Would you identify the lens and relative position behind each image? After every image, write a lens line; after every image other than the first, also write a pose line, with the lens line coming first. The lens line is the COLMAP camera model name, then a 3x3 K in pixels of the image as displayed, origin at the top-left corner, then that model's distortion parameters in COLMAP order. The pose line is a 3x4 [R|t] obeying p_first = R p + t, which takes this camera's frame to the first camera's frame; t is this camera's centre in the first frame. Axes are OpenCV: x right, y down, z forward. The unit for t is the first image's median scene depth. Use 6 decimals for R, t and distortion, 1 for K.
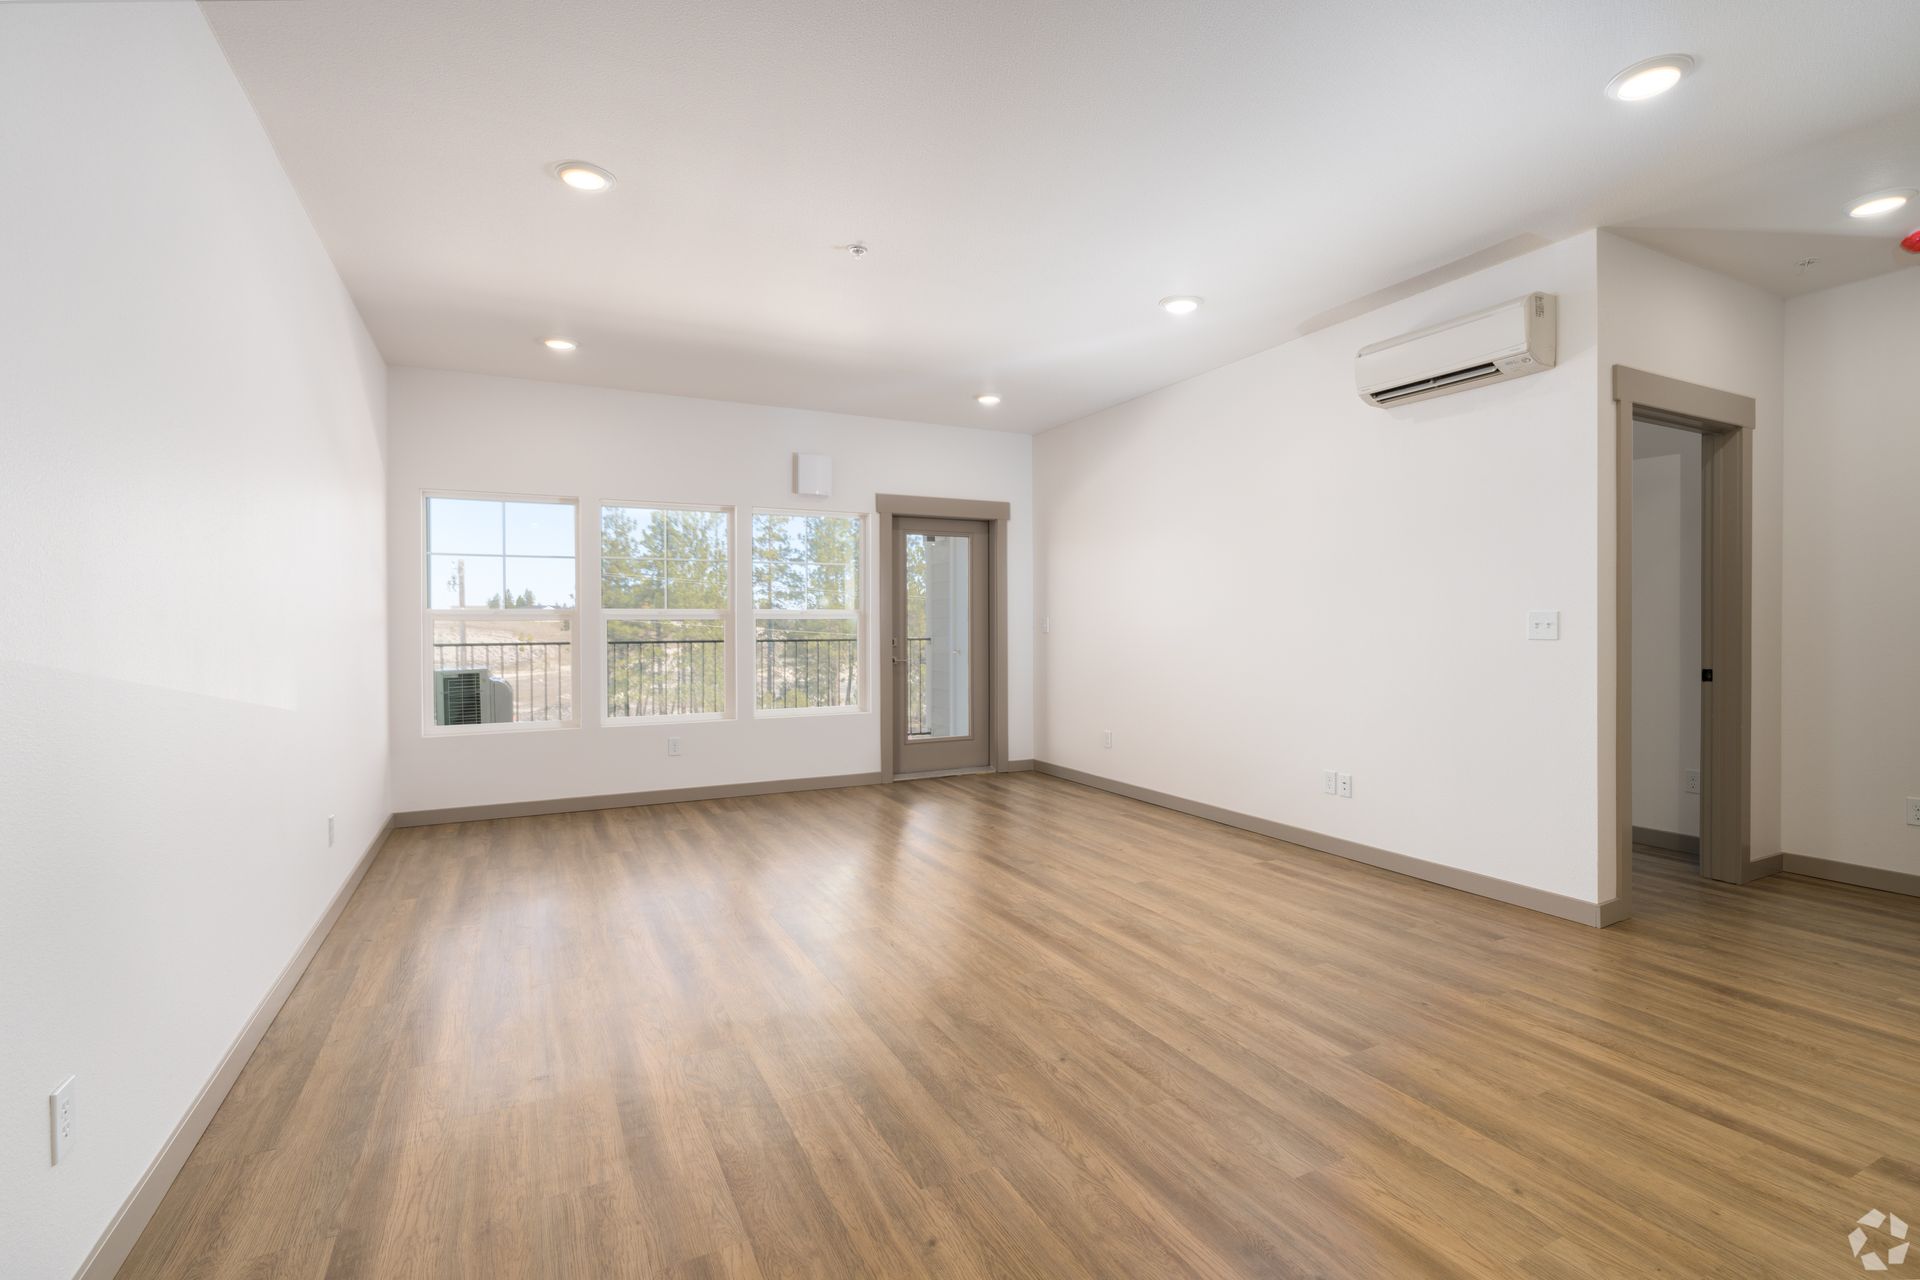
lens RADIAL K [[877.2, 0, 976.5], [0, 877.2, 638.2], [0, 0, 1]] dist [0.008370, 0.000445]
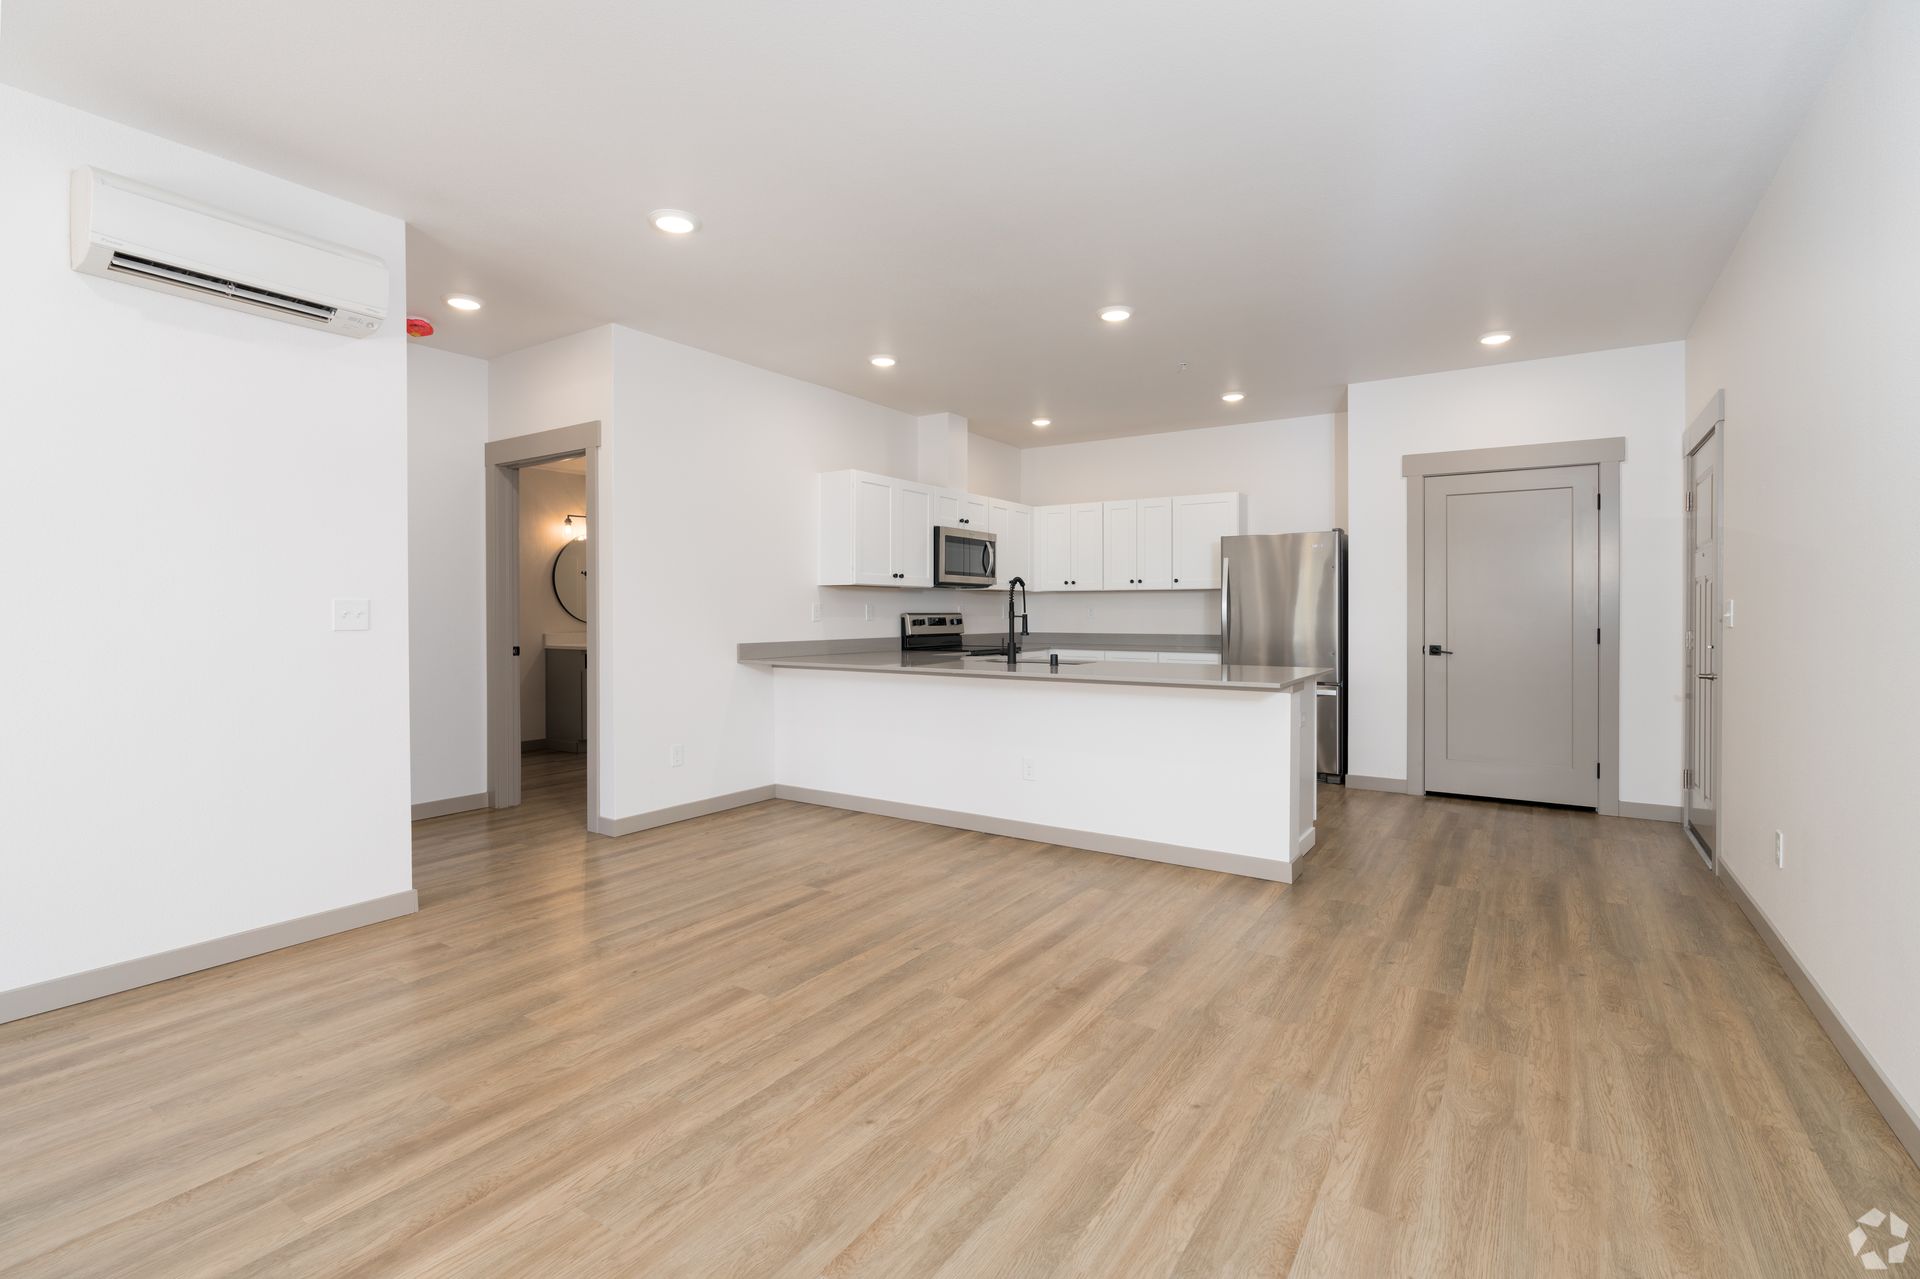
lens RADIAL K [[877.2, 0, 956.9], [0, 877.2, 619.1], [0, 0, 1]] dist [0.008370, 0.000445]
pose [[-0.480518, -0.002442, 0.876982, -0.656641], [0.013304, 0.999861, 0.010074, -0.015656], [-0.876884, 0.016508, -0.480418, 1.263126]]
